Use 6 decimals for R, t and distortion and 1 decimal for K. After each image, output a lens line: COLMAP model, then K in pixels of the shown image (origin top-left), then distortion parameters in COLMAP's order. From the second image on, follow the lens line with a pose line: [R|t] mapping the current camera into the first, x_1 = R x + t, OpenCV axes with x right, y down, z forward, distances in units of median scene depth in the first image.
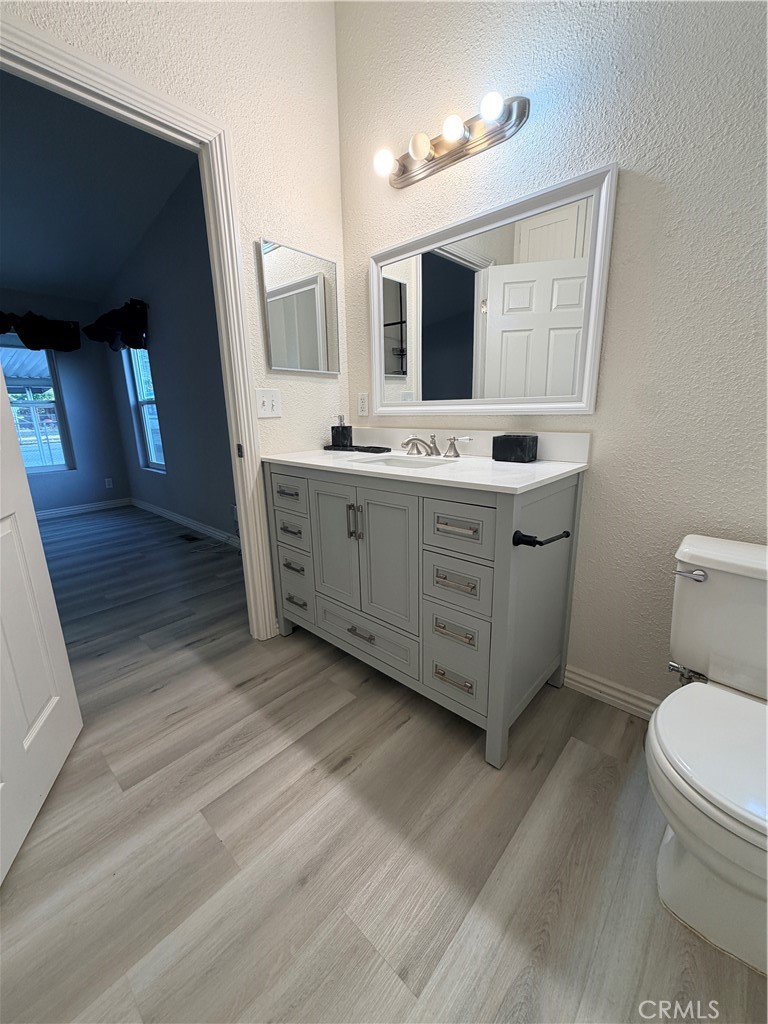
lens RADIAL K [[407.9, 0, 385.5], [0, 407.9, 508.9], [0, 0, 1]] dist [-0.000882, 0.000470]
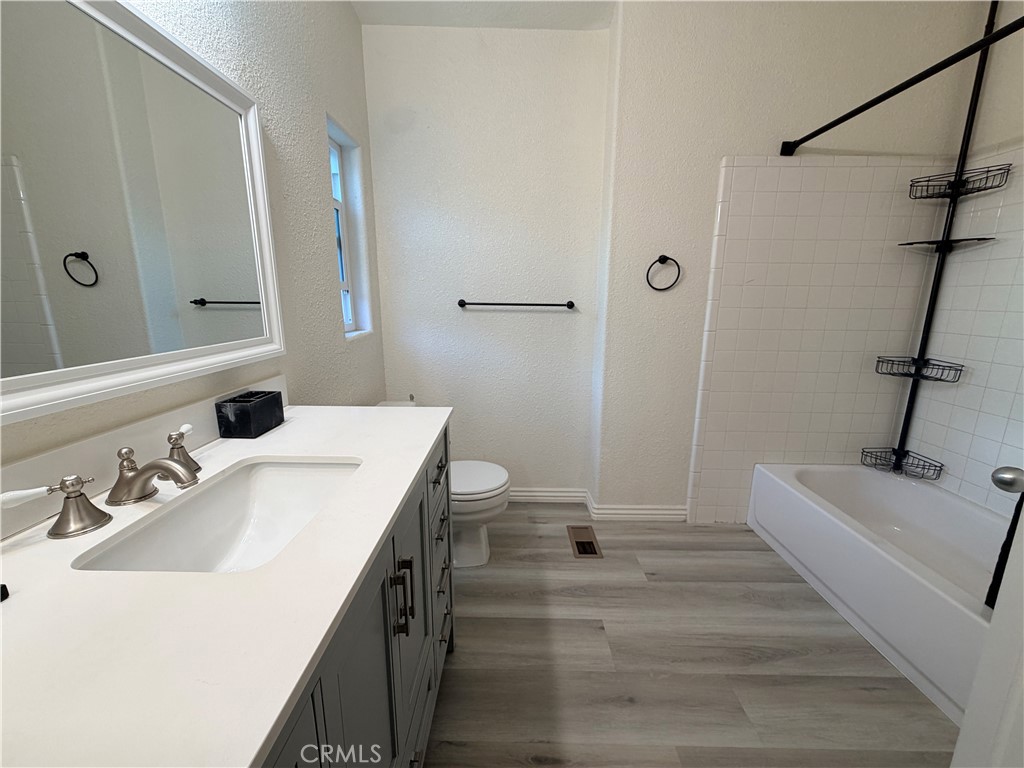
lens RADIAL K [[407.9, 0, 508.2], [0, 407.9, 384.7], [0, 0, 1]] dist [-0.000882, 0.000470]
pose [[-0.664214, -0.139486, 0.734414, -0.604737], [0.187754, 0.919817, 0.344507, -0.438879], [-0.723580, 0.366715, -0.584766, 1.336536]]
